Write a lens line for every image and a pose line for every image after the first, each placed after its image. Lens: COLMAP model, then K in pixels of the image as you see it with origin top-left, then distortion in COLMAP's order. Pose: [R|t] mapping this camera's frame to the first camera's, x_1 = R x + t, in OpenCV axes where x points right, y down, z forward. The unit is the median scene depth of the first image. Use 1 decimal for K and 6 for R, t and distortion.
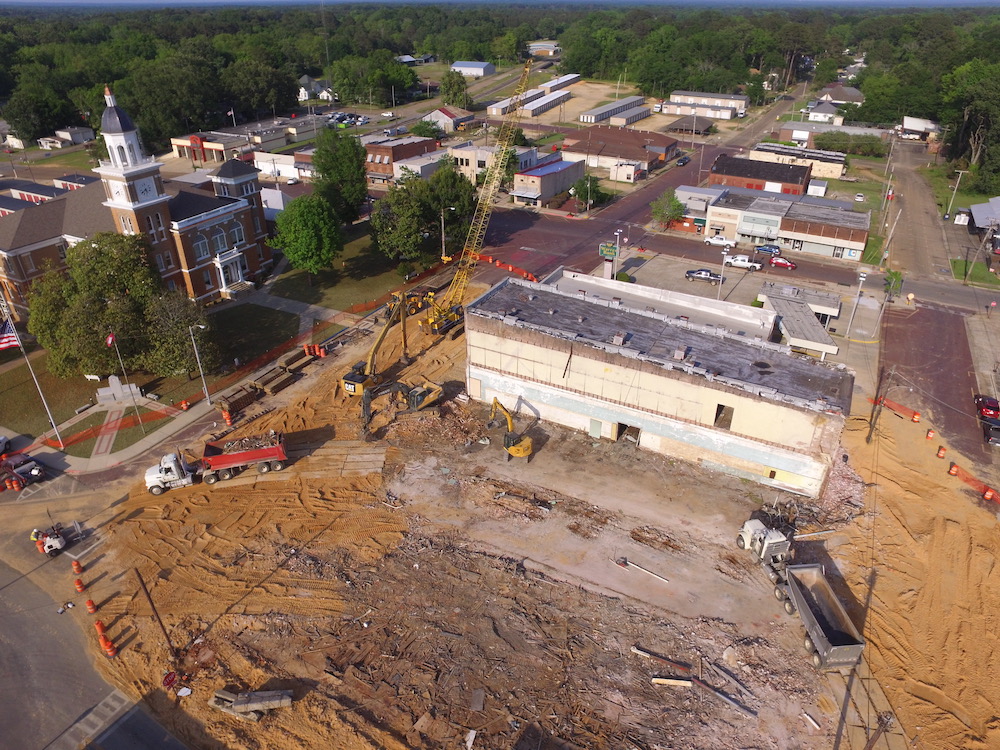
lens RADIAL K [[672.6, 0, 504.4], [0, 672.6, 378.3], [0, 0, 1]] dist [-0.121699, 0.090236]
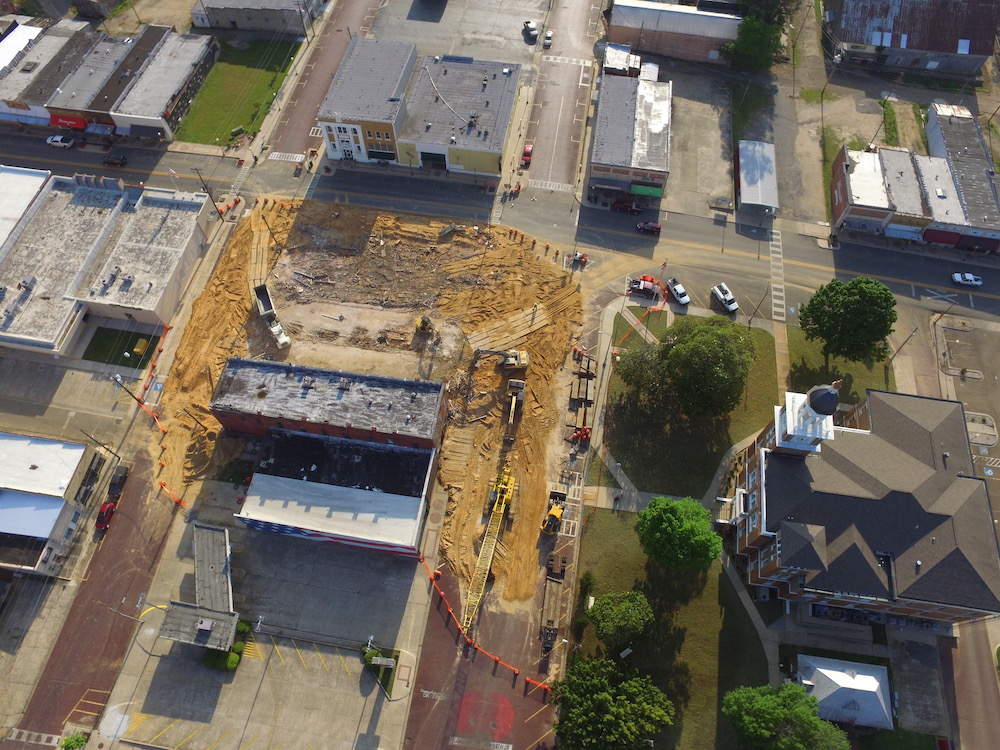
lens RADIAL K [[672.6, 0, 504.4], [0, 672.6, 378.3], [0, 0, 1]] dist [-0.121699, 0.090236]
pose [[-0.945412, 0.287192, -0.154003, 0.043932], [-0.165409, -0.015732, 0.986099, -1.624315], [0.280777, 0.957744, 0.062378, 0.923787]]
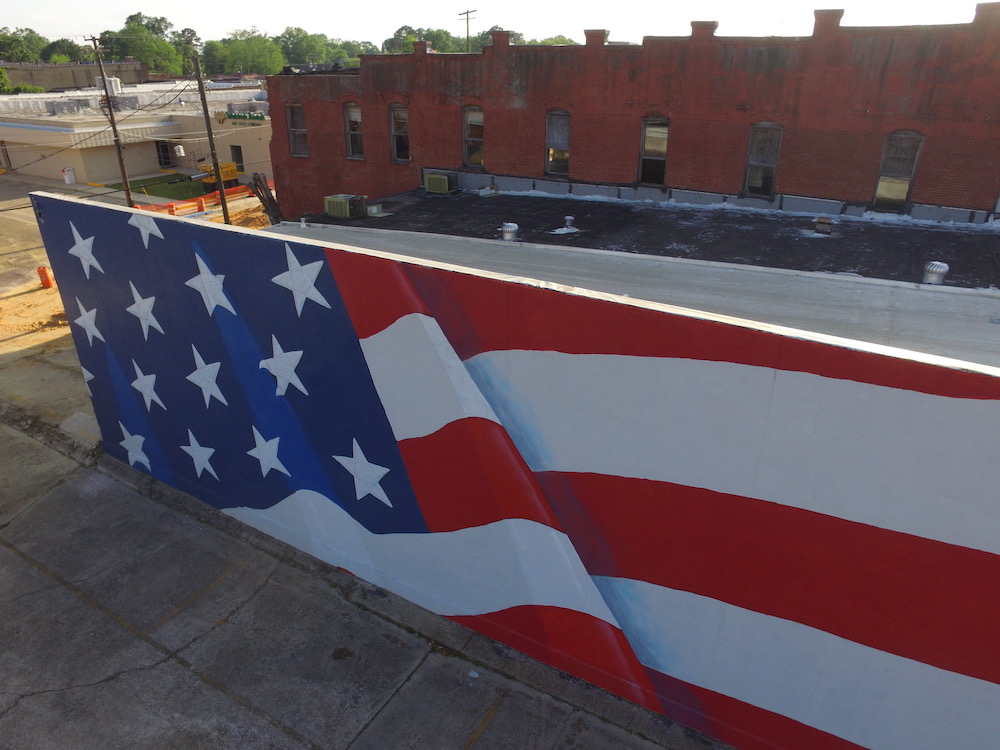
lens RADIAL K [[672.6, 0, 504.4], [0, 672.6, 378.3], [0, 0, 1]] dist [-0.121699, 0.090236]
pose [[-0.999227, -0.025682, 0.029774, 0.296117], [0.009937, 0.567710, 0.823169, -0.260477], [-0.038044, 0.822828, -0.567015, 1.305208]]
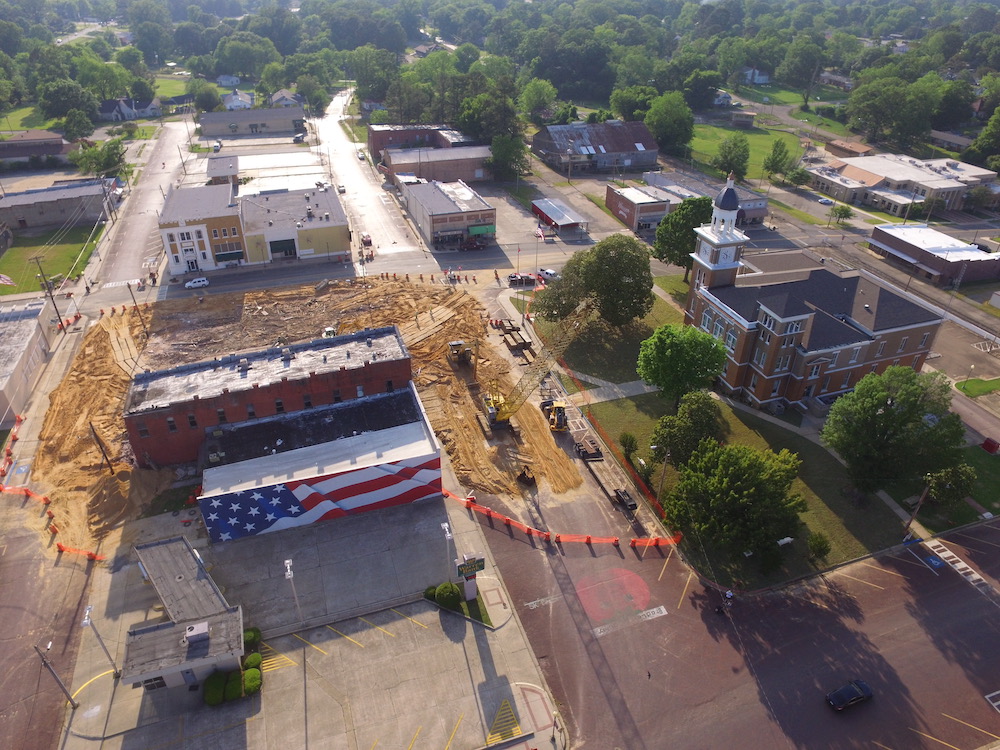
lens RADIAL K [[672.6, 0, 504.4], [0, 672.6, 378.3], [0, 0, 1]] dist [-0.121699, 0.090236]
pose [[-0.682089, 0.392112, -0.617255, 0.705149], [-0.382070, 0.528624, 0.758010, -1.209158], [0.623520, 0.752865, -0.210754, 1.518803]]
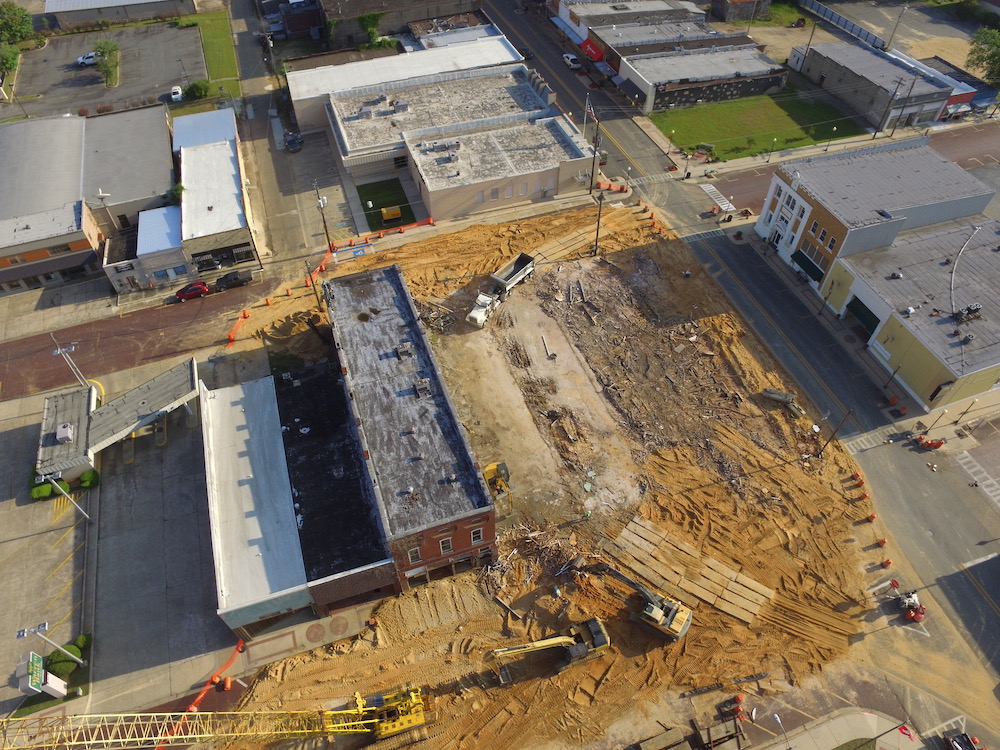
lens RADIAL K [[673.5, 0, 503.6], [0, 673.5, 382.4], [0, 0, 1]] dist [-0.123565, 0.090255]
pose [[-0.738297, -0.516991, 0.433173, -0.350260], [0.335162, 0.276116, 0.900792, -0.899823], [-0.585307, 0.810235, -0.030580, 0.884753]]
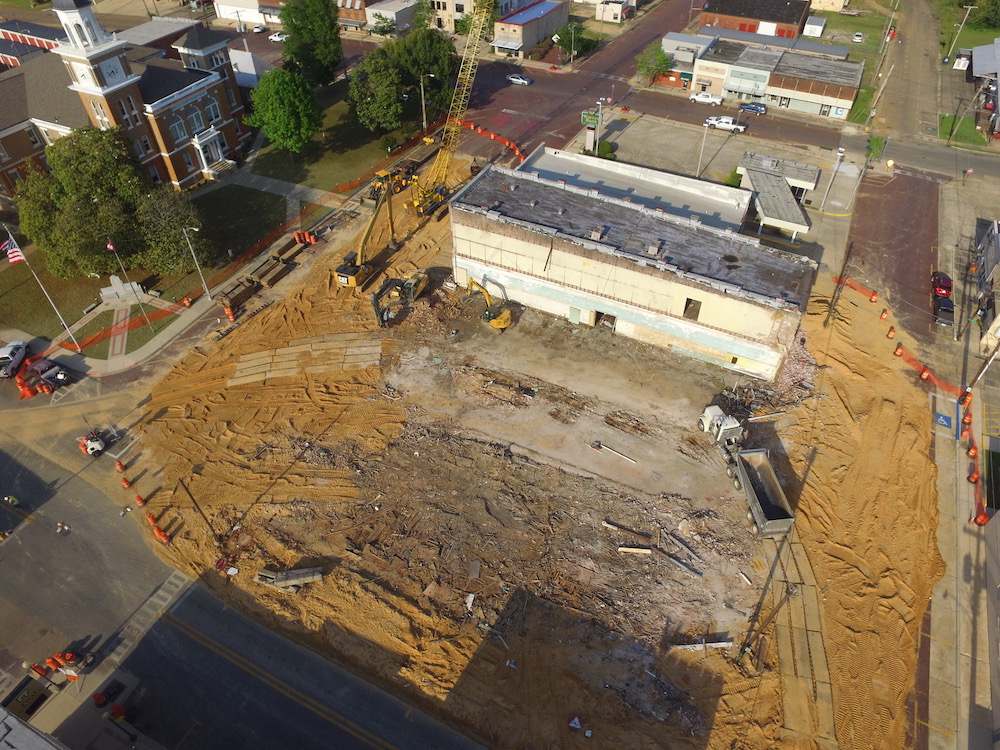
lens RADIAL K [[672.6, 0, 504.4], [0, 672.6, 378.3], [0, 0, 1]] dist [-0.121699, 0.090236]
pose [[0.999527, -0.026811, 0.015051, 0.003338], [0.022206, 0.968066, 0.249711, -0.096656], [-0.021266, -0.249259, 0.968203, -0.065418]]
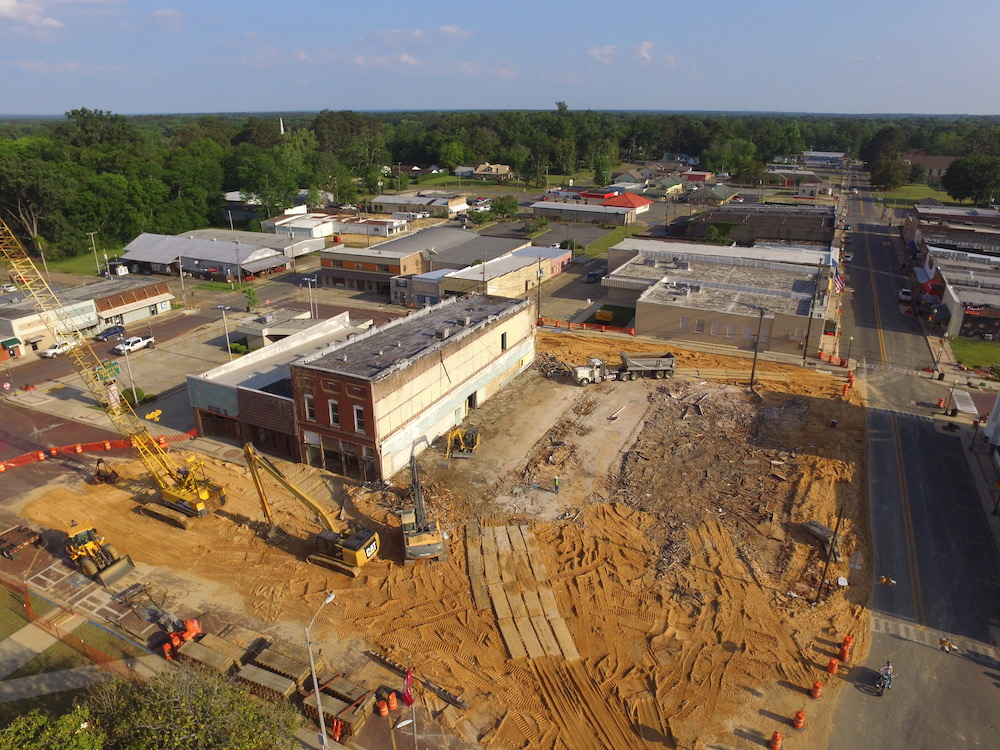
lens RADIAL K [[672.6, 0, 504.4], [0, 672.6, 378.3], [0, 0, 1]] dist [-0.121699, 0.090236]
pose [[-0.041866, -0.379025, 0.924439, -0.860671], [0.503705, 0.791056, 0.347149, -0.318900], [-0.862861, 0.480178, 0.157798, 0.706701]]
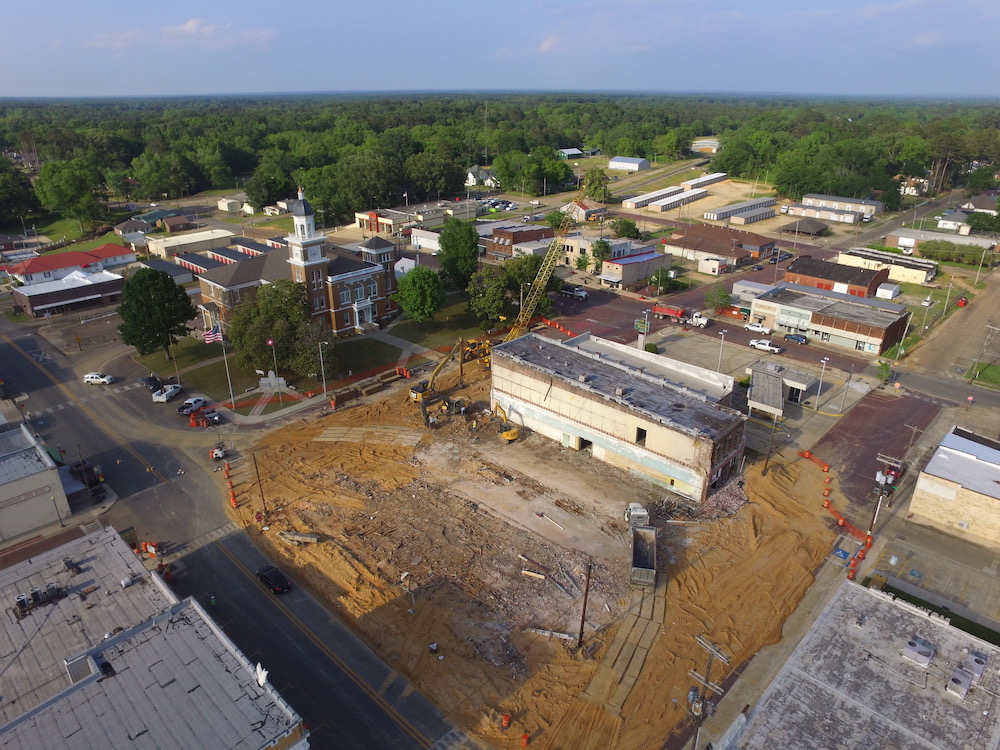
lens RADIAL K [[672.6, 0, 504.4], [0, 672.6, 378.3], [0, 0, 1]] dist [-0.121699, 0.090236]
pose [[0.964309, 0.107266, -0.242080, 0.331154], [-0.133884, 0.986308, -0.096284, 0.097122], [0.228438, 0.125259, 0.965467, -0.408686]]
